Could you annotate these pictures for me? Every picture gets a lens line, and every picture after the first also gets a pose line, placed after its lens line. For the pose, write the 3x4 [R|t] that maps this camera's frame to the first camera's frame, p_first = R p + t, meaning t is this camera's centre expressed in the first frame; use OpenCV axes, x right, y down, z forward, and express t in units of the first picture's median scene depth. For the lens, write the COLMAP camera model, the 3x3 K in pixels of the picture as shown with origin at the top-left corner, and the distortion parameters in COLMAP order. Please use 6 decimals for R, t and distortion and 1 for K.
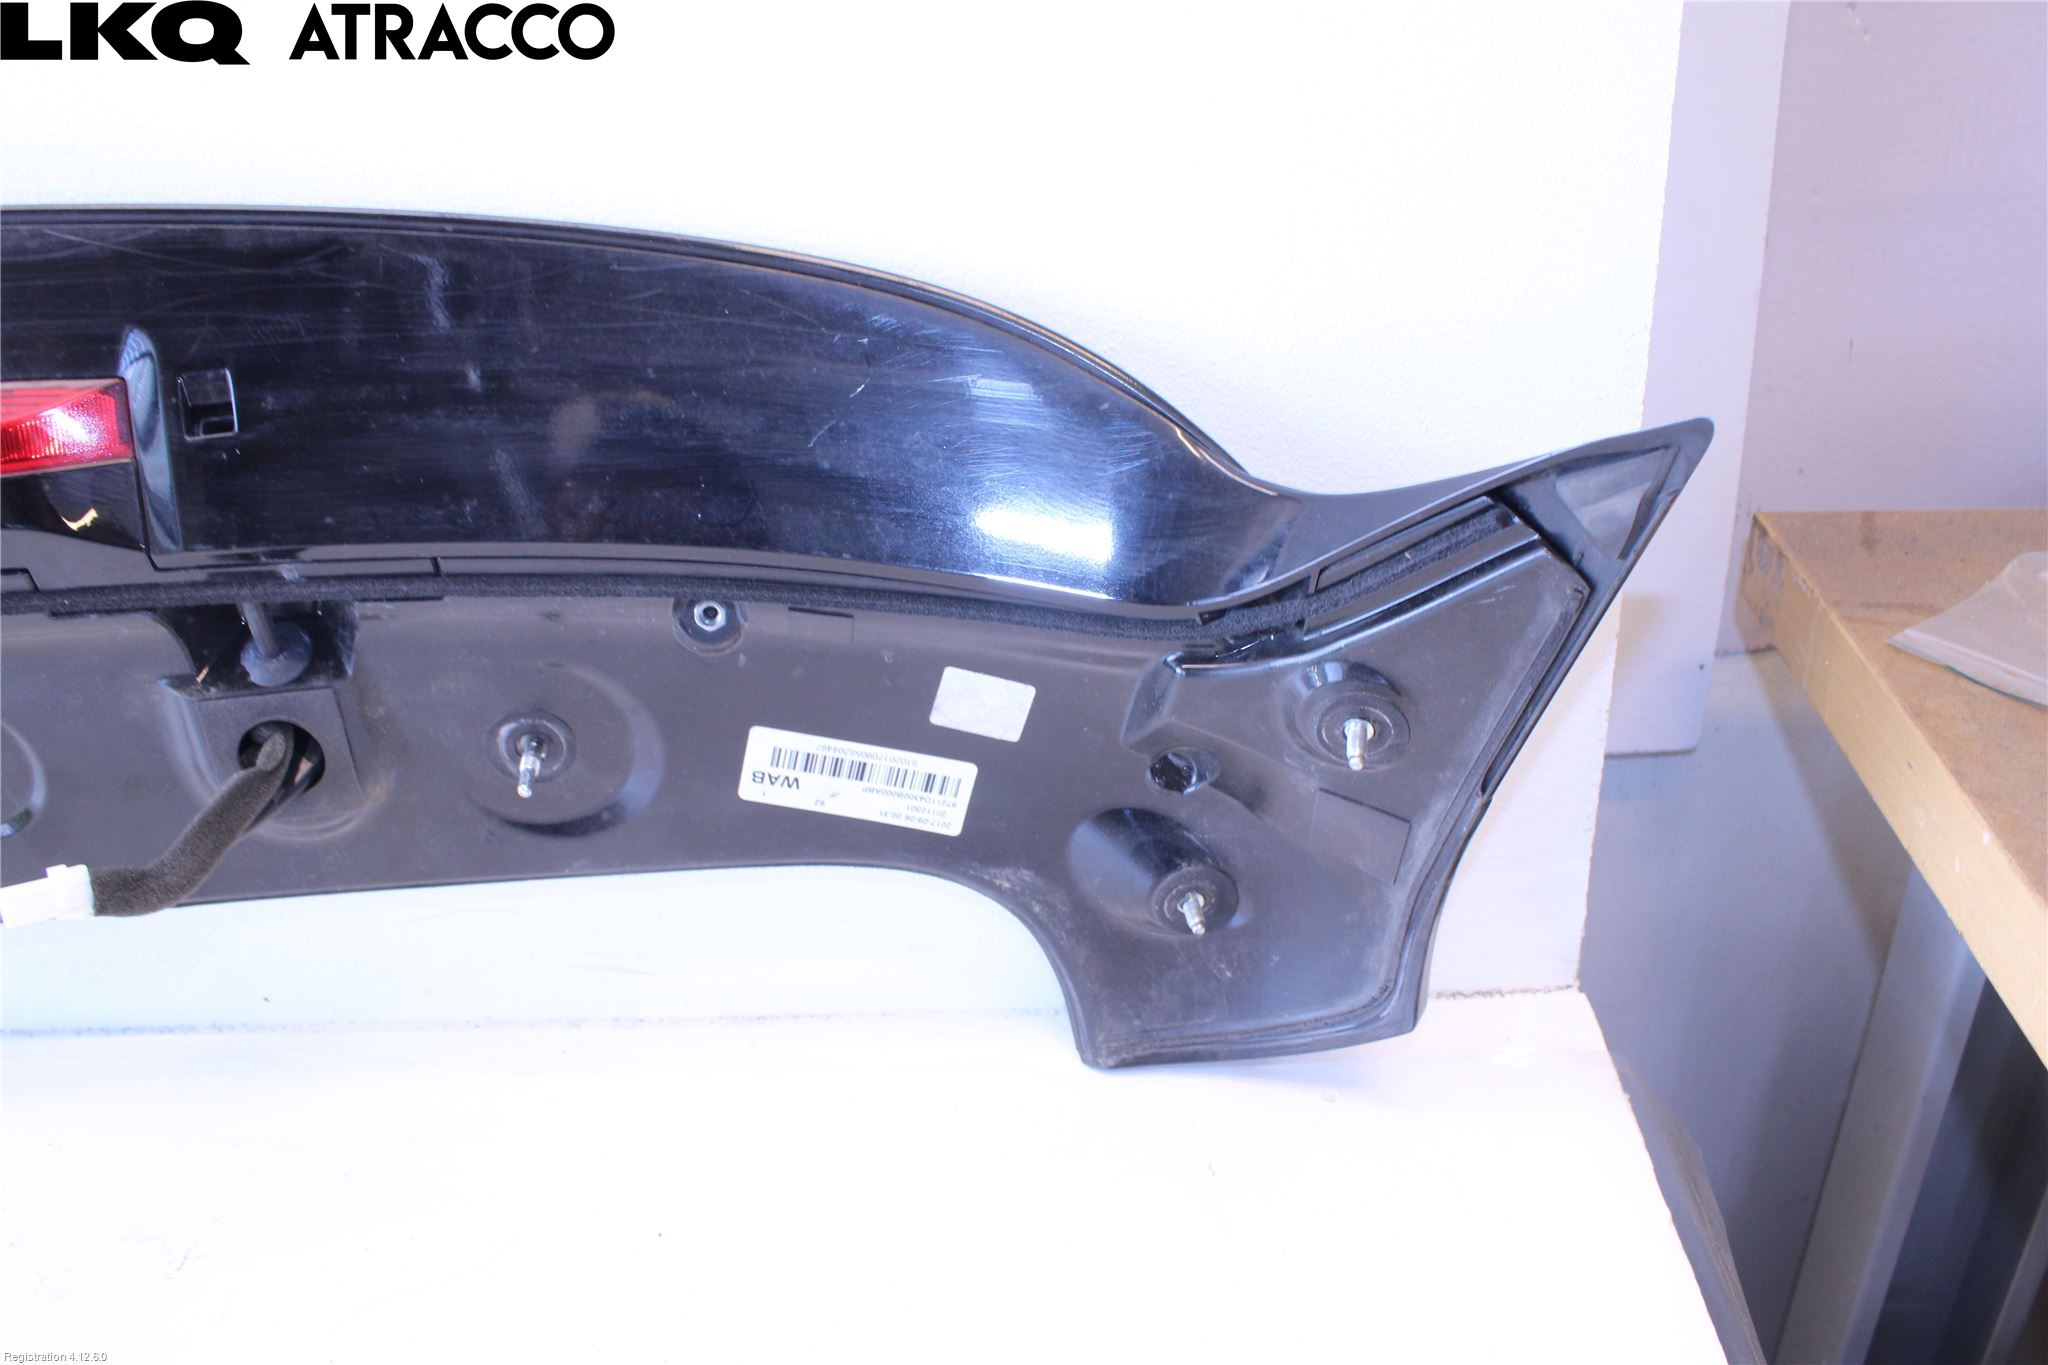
lens RADIAL K [[1746.3, 0, 1024.0], [0, 1746.3, 682.5], [0, 0, 1]] dist [-0.170354, 0.159789]
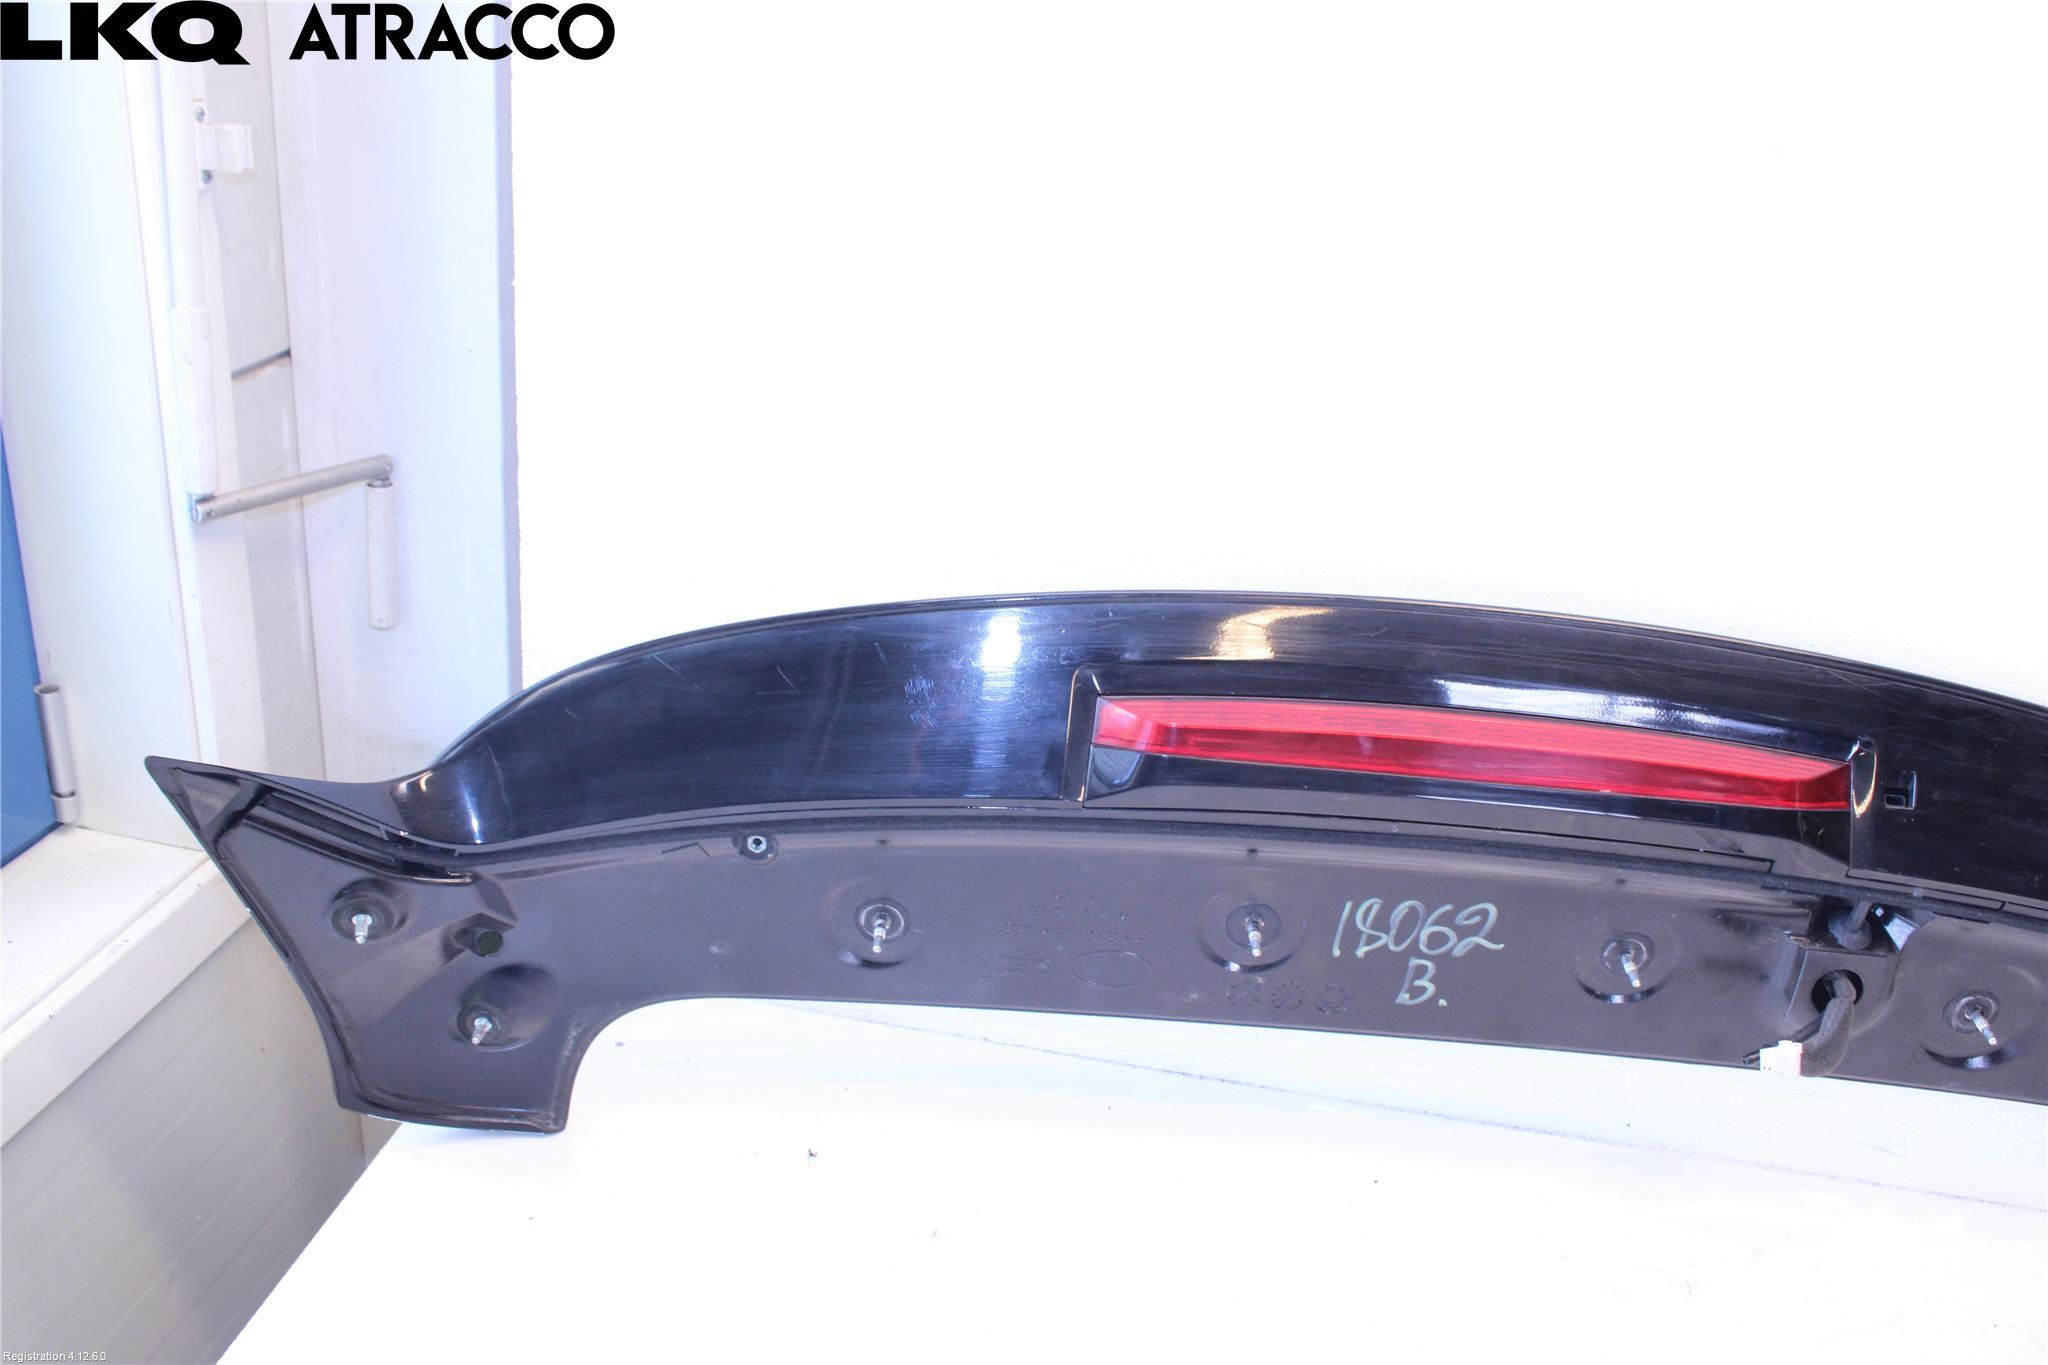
lens RADIAL K [[1746.3, 0, 1024.0], [0, 1746.3, 682.5], [0, 0, 1]] dist [-0.170354, 0.159789]
pose [[0.977266, 0.194037, -0.085448, -1.164399], [-0.201368, 0.975584, -0.087670, 0.056225], [0.066350, 0.102884, 0.992478, -0.731660]]
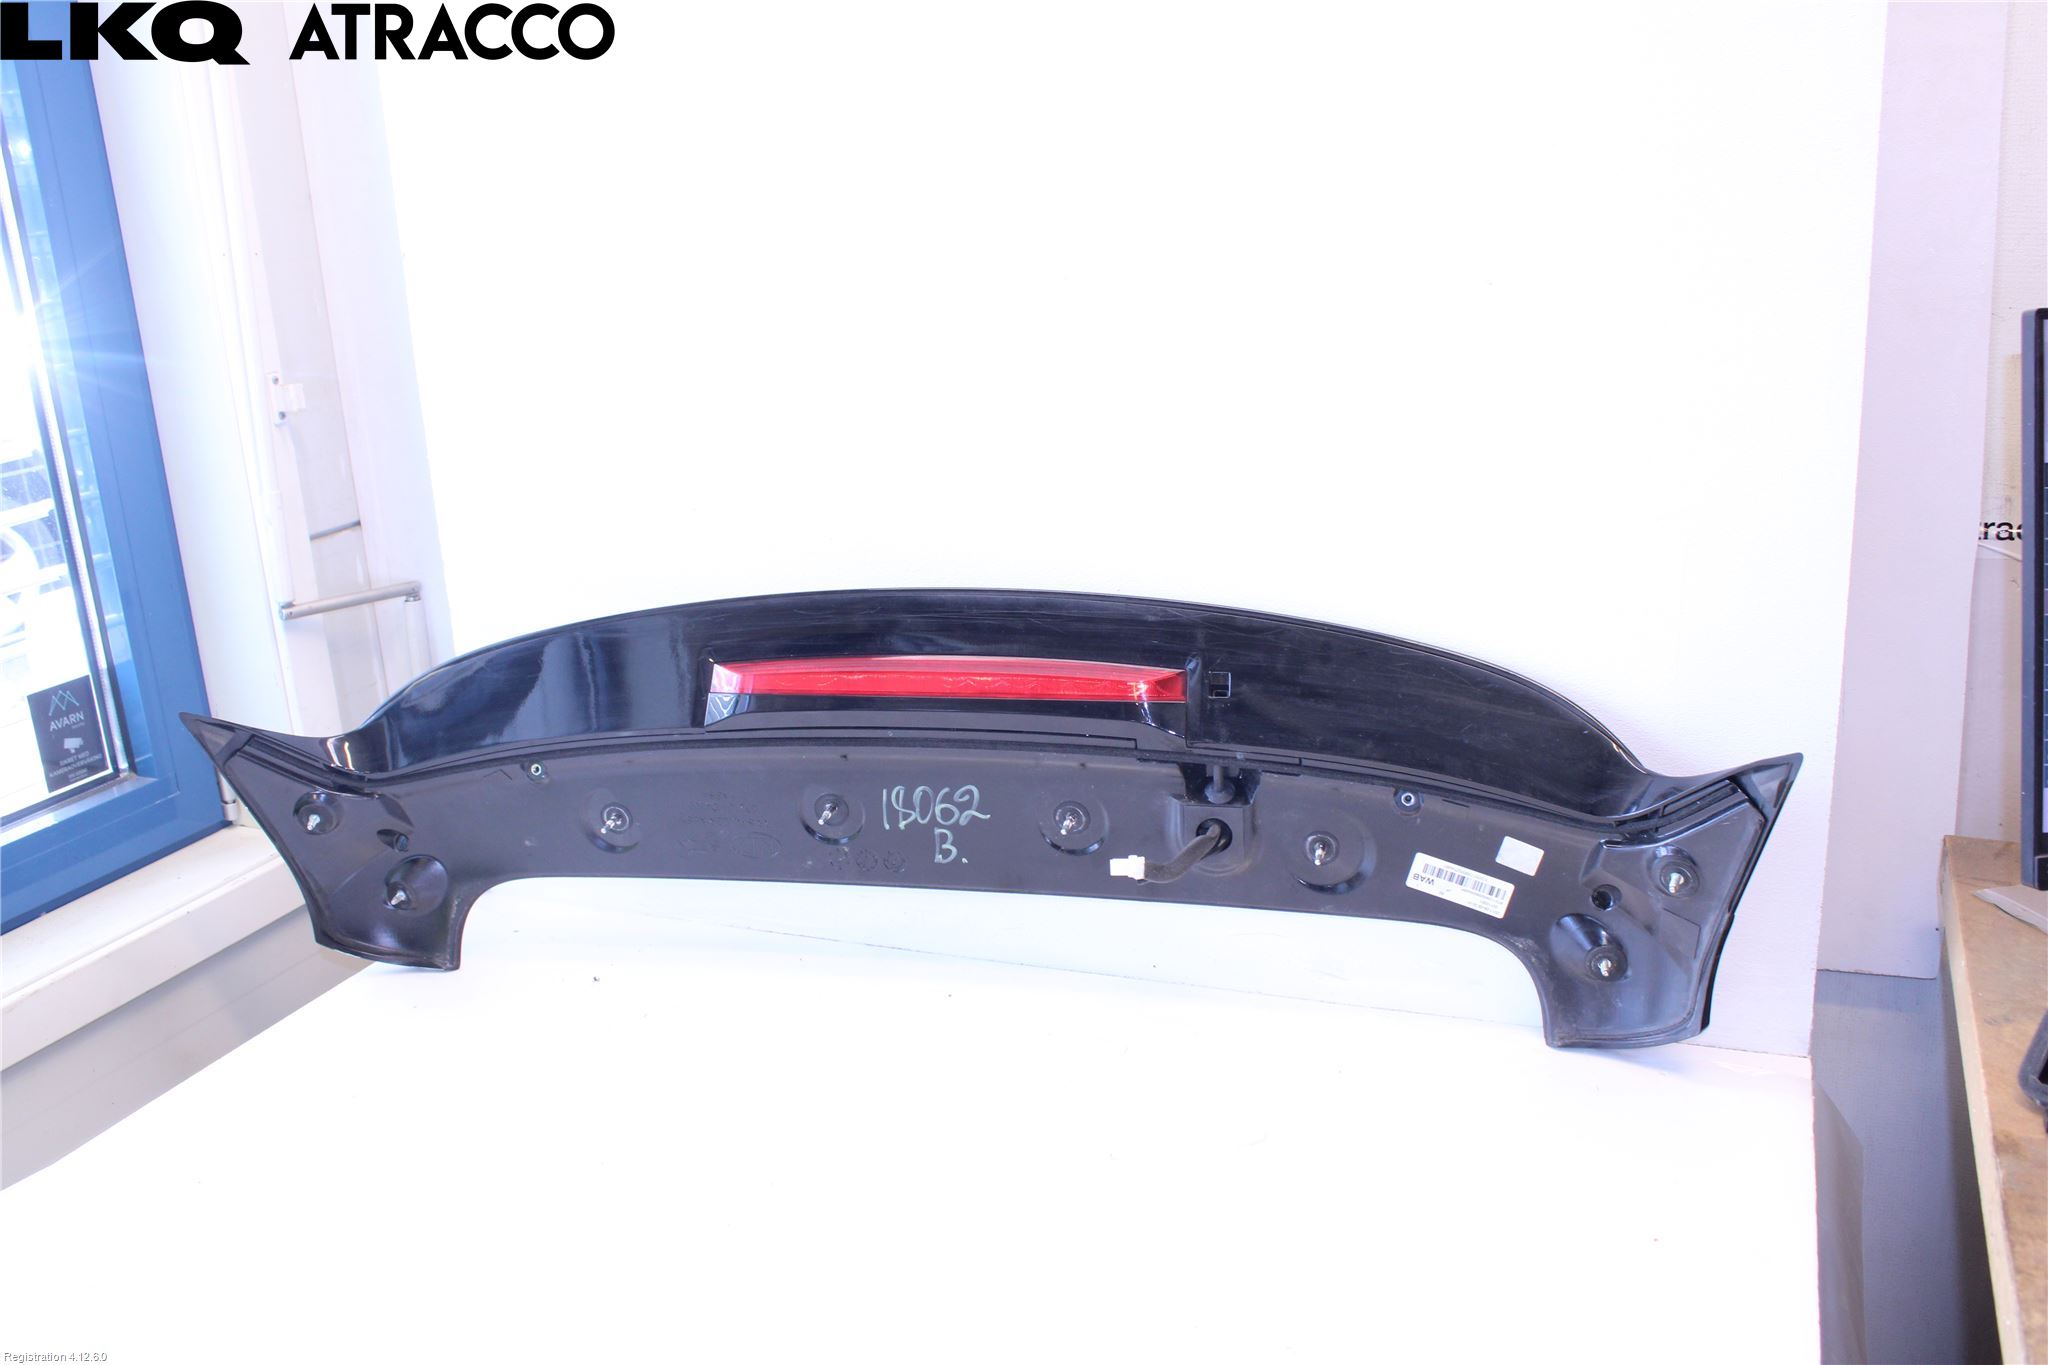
lens RADIAL K [[1746.3, 0, 1024.0], [0, 1746.3, 682.5], [0, 0, 1]] dist [-0.170354, 0.159789]
pose [[0.931847, 0.112161, -0.345083, 0.129032], [-0.179062, 0.969304, -0.168481, 0.301824], [0.315593, 0.218790, 0.923327, -1.395952]]
